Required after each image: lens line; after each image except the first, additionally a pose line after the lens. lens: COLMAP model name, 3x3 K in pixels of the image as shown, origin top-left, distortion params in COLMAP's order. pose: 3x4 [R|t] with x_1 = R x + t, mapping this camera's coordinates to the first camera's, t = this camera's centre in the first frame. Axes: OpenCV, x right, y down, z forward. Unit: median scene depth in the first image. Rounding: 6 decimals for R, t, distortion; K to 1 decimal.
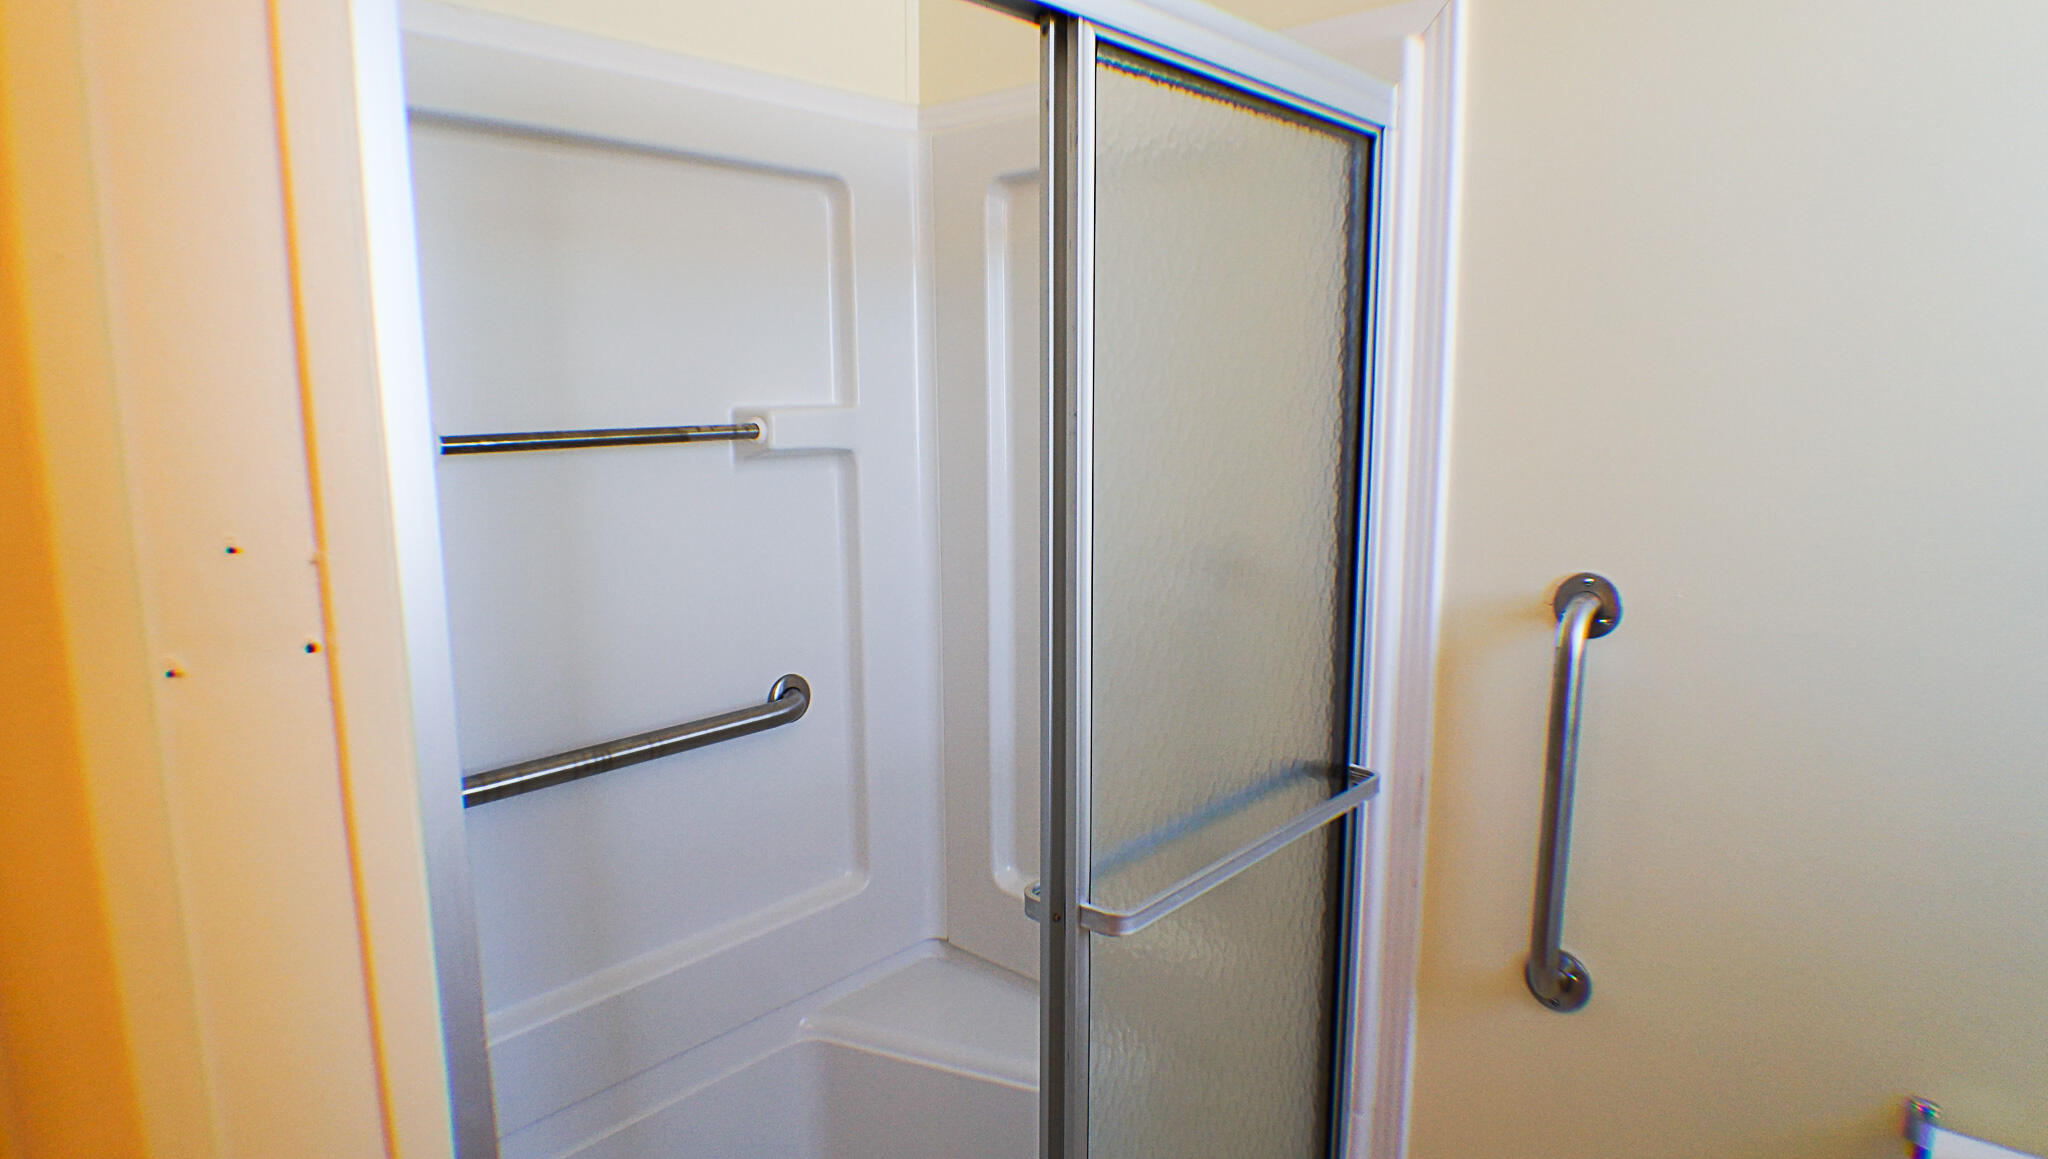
lens RADIAL K [[1142.1, 0, 1024.0], [0, 1142.1, 579.5], [0, 0, 1]] dist [-0.060397, 0.000043]
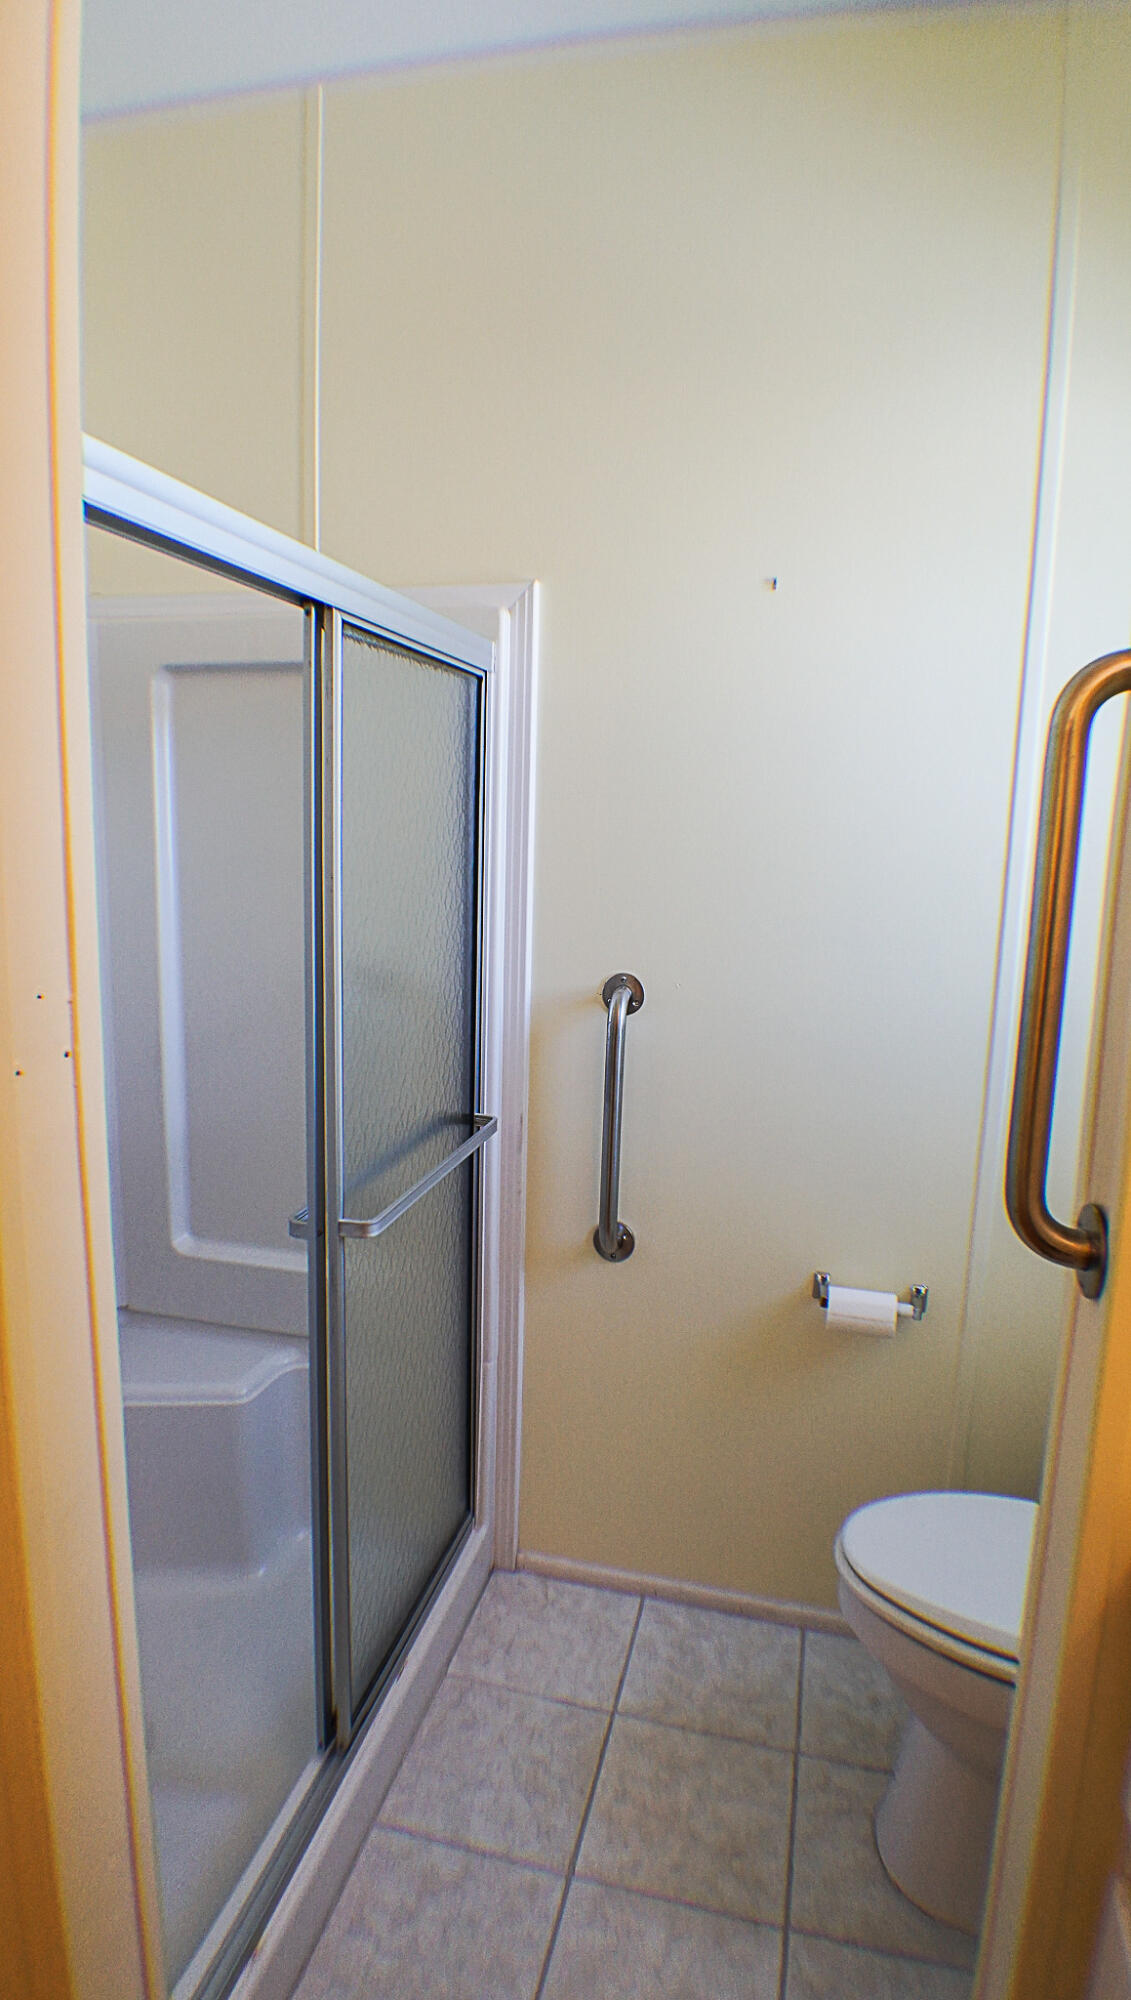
lens RADIAL K [[1083.7, 0, 565.5], [0, 1083.7, 1000.0], [0, 0, 1]] dist [-0.182218, 0.035199]
pose [[0.875882, -0.048611, 0.480071, -0.273428], [0.040885, 0.998811, 0.026544, -0.010882], [-0.480790, -0.003622, 0.876828, -0.255151]]
